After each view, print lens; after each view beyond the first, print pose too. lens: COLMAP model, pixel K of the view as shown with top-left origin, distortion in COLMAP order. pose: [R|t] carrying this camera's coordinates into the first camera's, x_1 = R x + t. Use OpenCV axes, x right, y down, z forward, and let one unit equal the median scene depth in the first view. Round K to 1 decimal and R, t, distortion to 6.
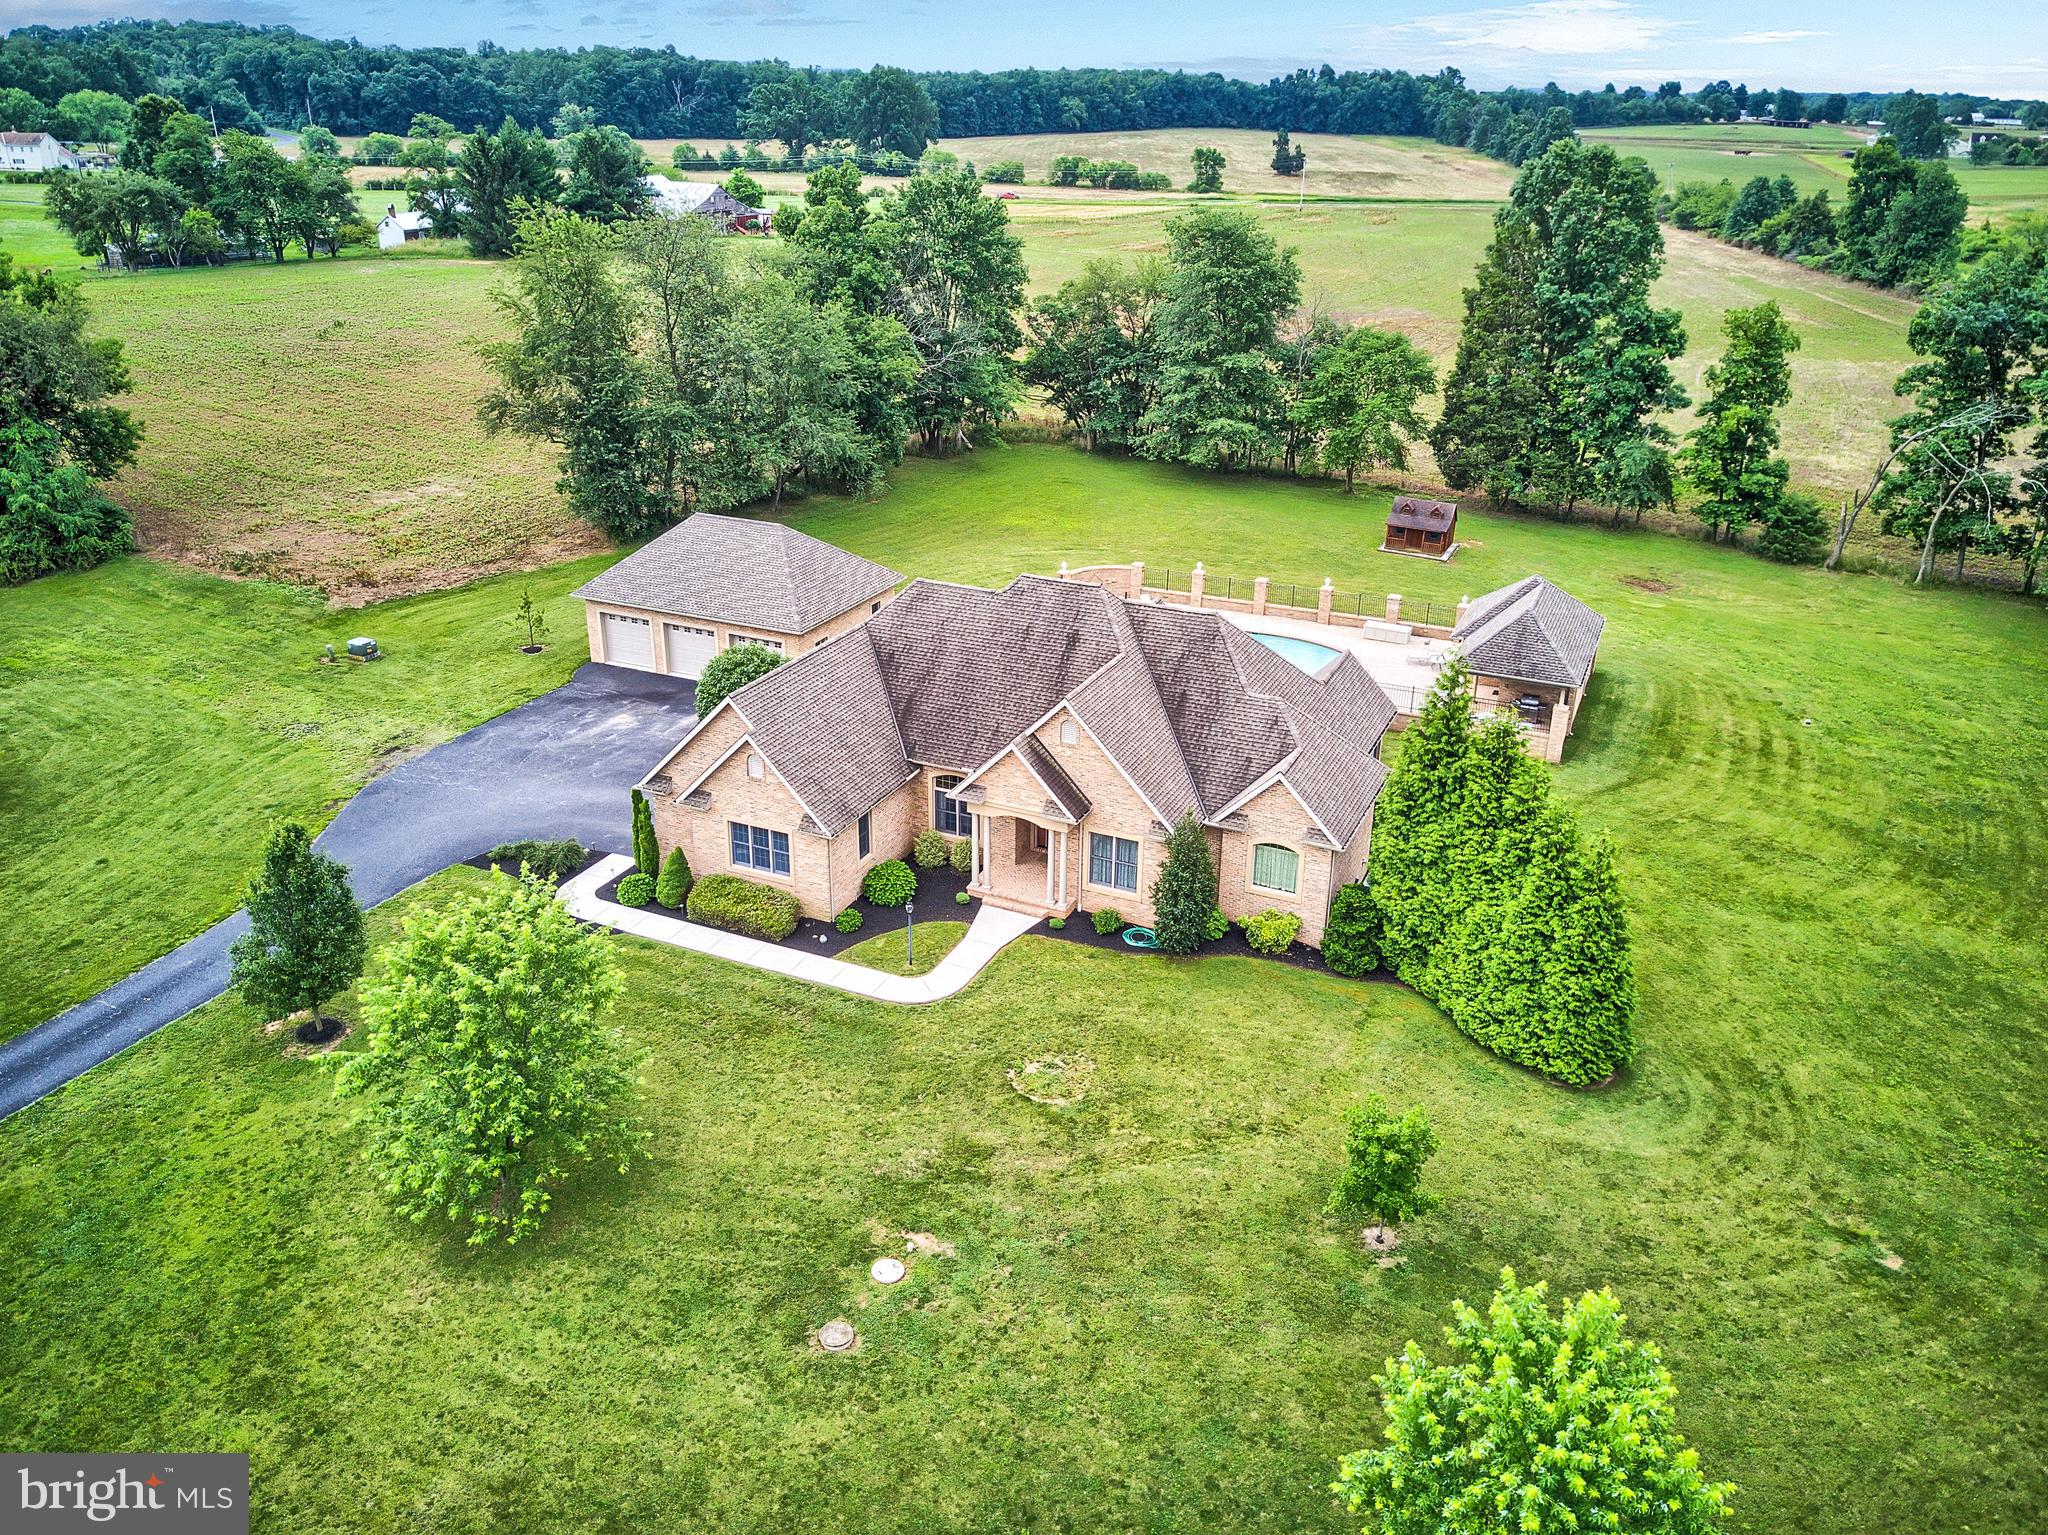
lens RADIAL K [[1574.6, 0, 1024.5], [0, 1574.6, 760.2], [0, 0, 1]] dist [0.005210, -0.000731]
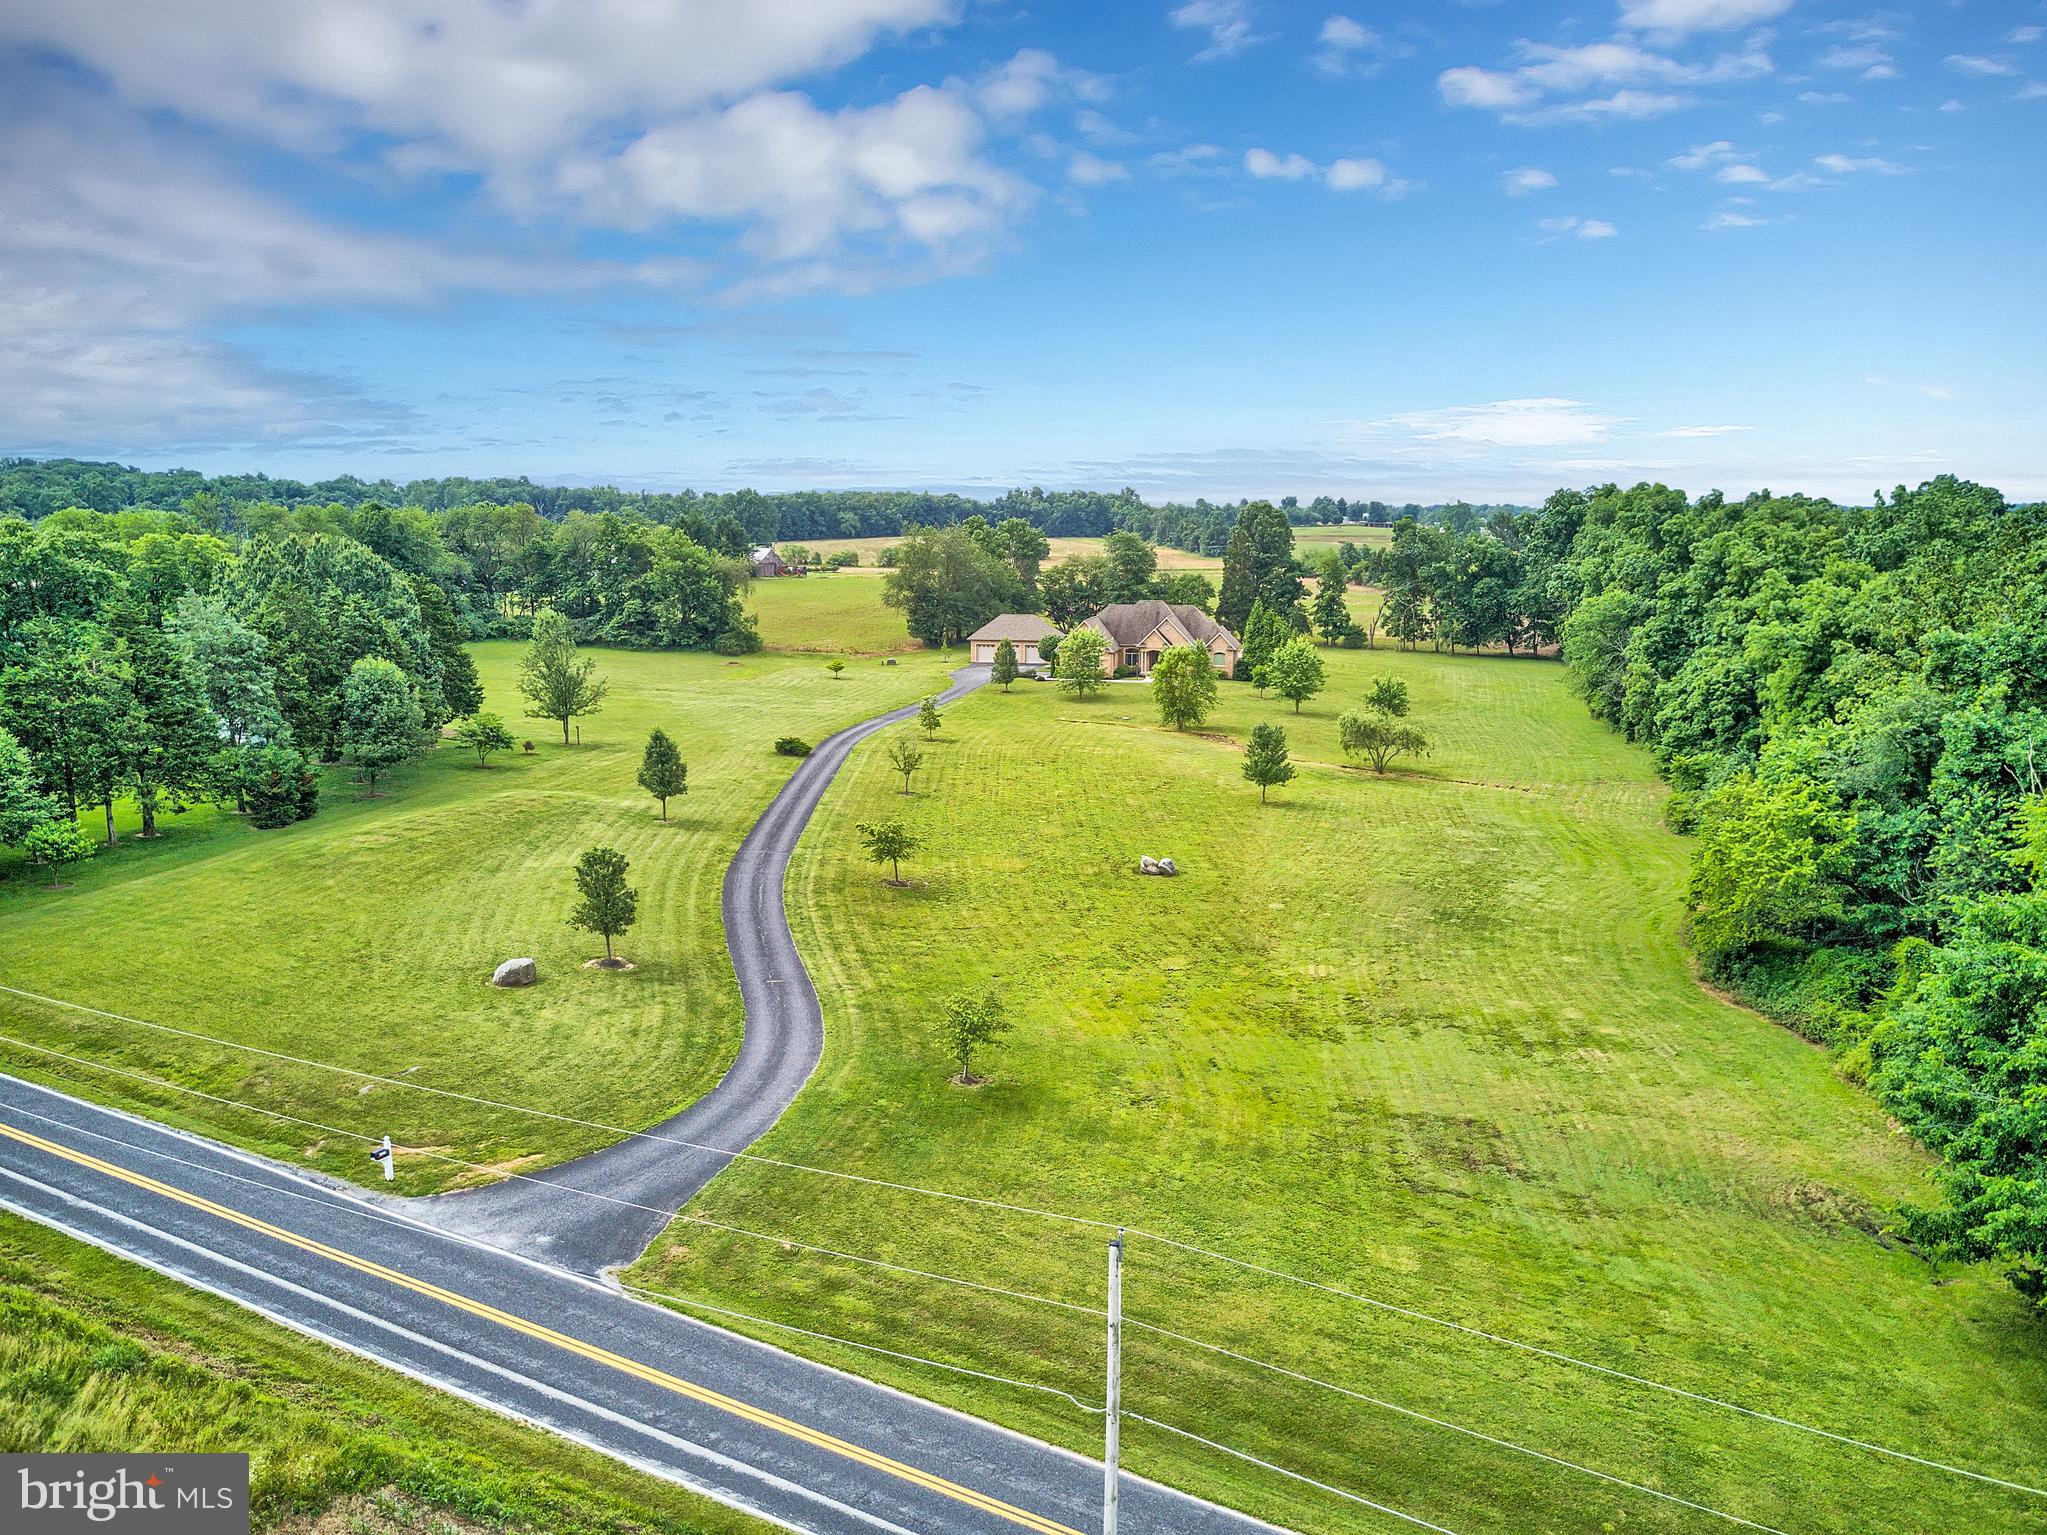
lens RADIAL K [[1568.0, 0, 1020.9], [0, 1568.0, 767.5], [0, 0, 1]] dist [0.033335, 0.001295]
pose [[0.981306, -0.043810, 0.187404, -0.776367], [0.087447, 0.968922, -0.231393, 0.861863], [-0.171442, 0.243455, 0.954640, -1.878192]]
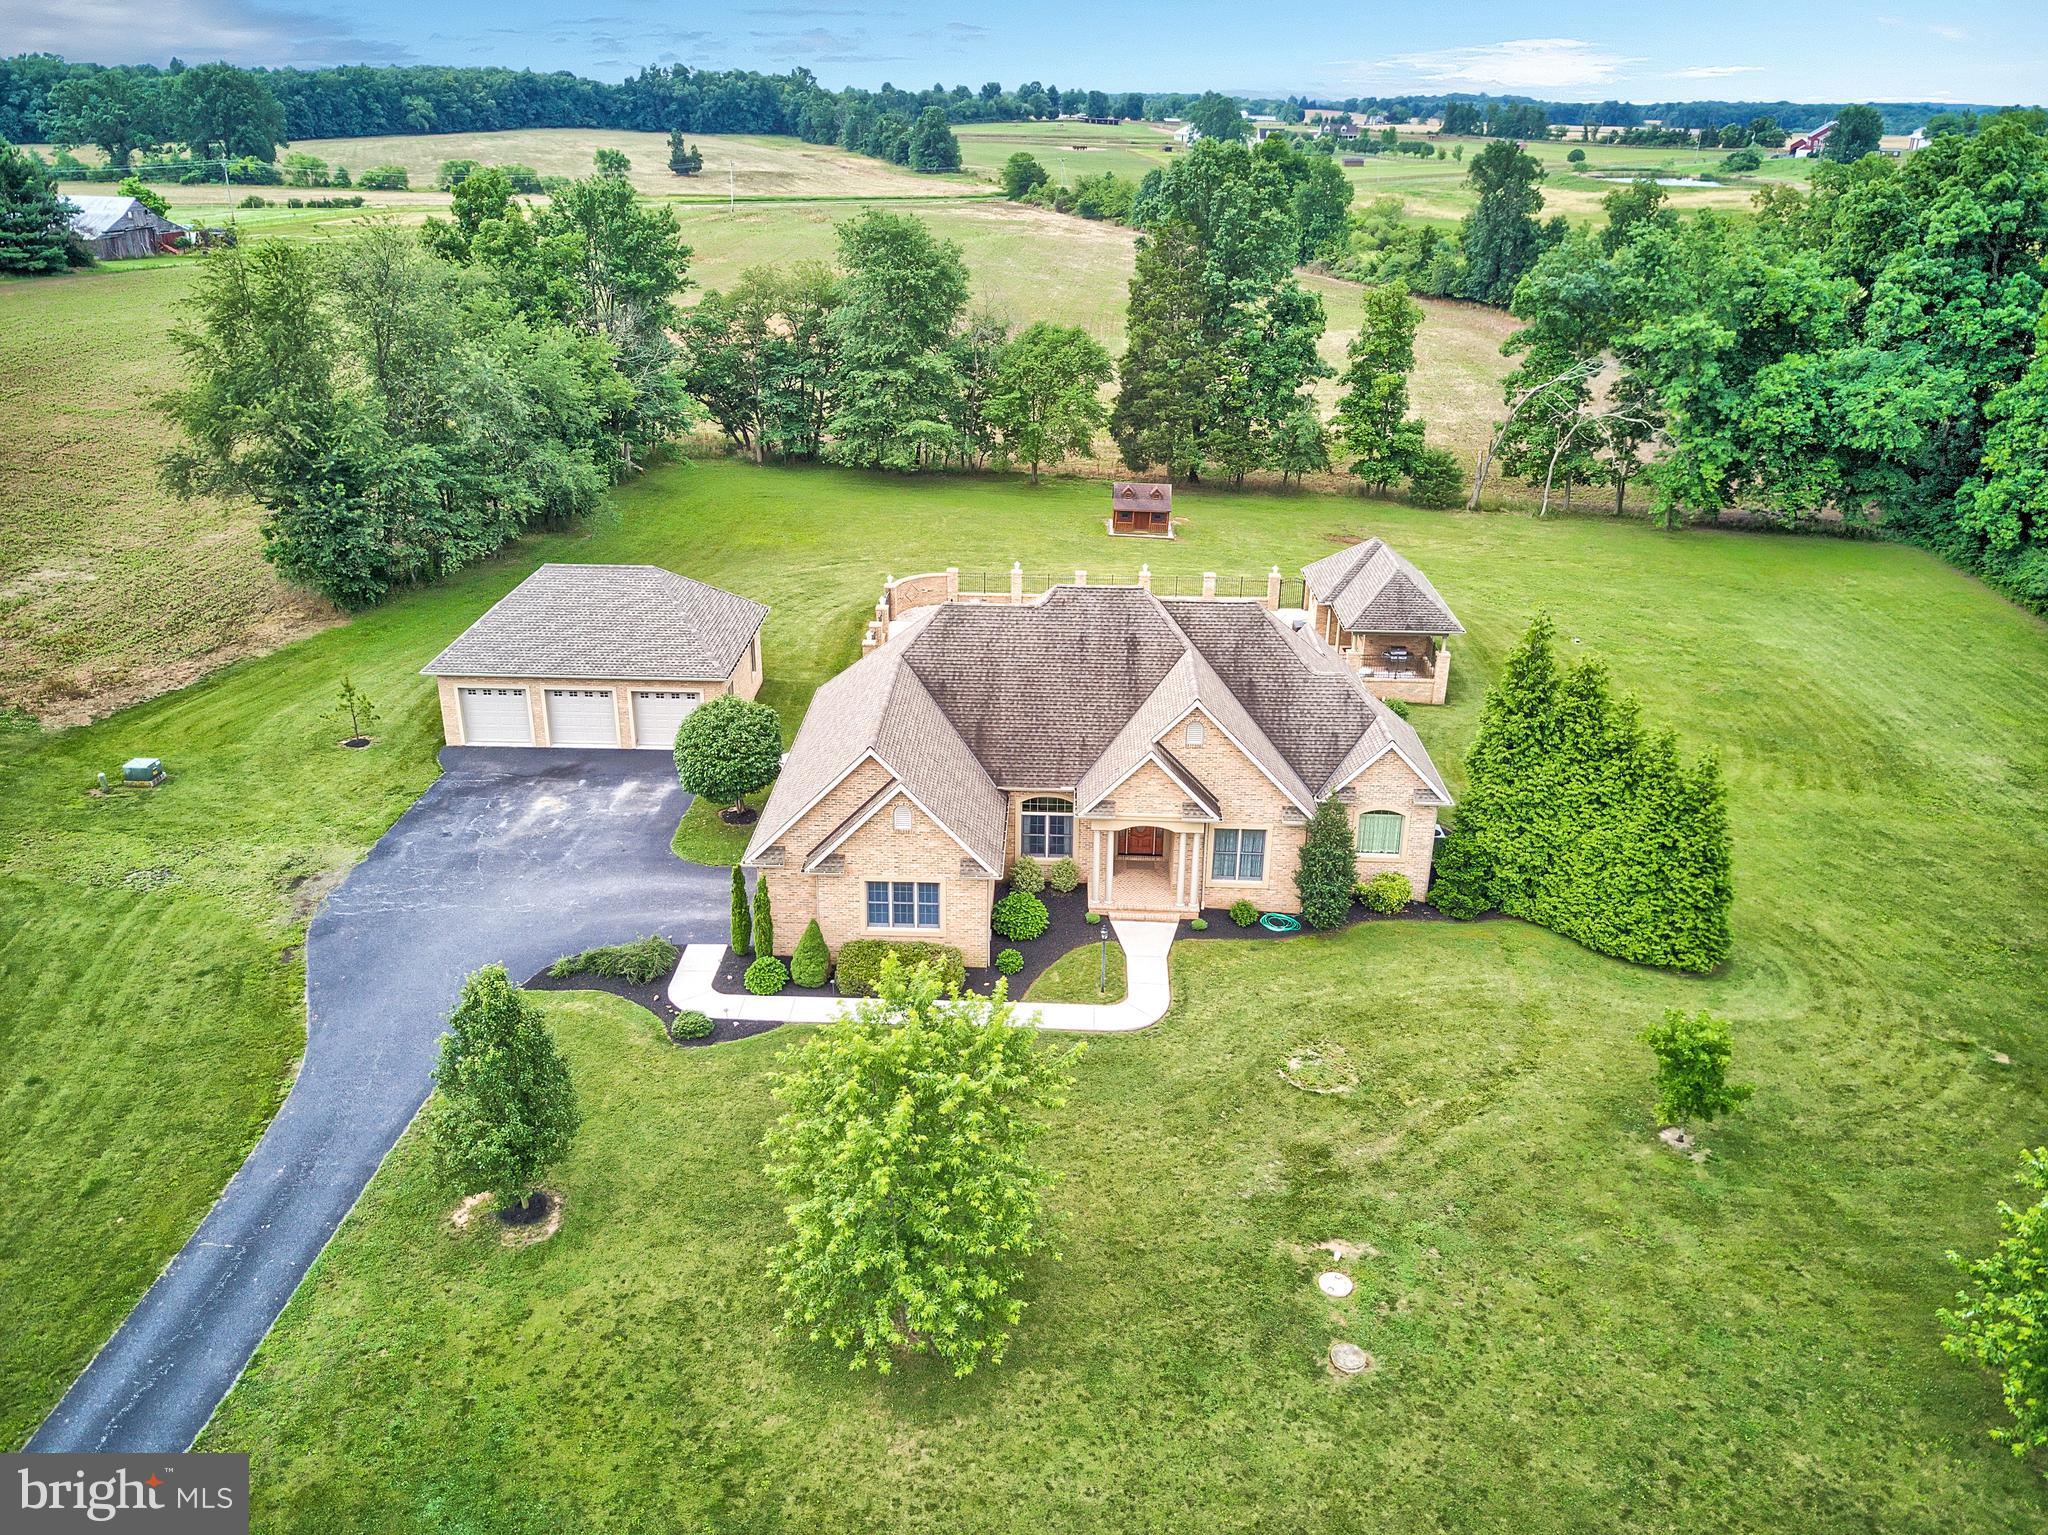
lens RADIAL K [[1576.1, 0, 1026.1], [0, 1576.1, 763.1], [0, 0, 1]] dist [0.000471, 0.005309]
pose [[0.921153, -0.151744, 0.358399, -0.306618], [0.151024, 0.988069, 0.030182, -0.032155], [-0.358703, 0.026325, 0.933080, 0.071535]]
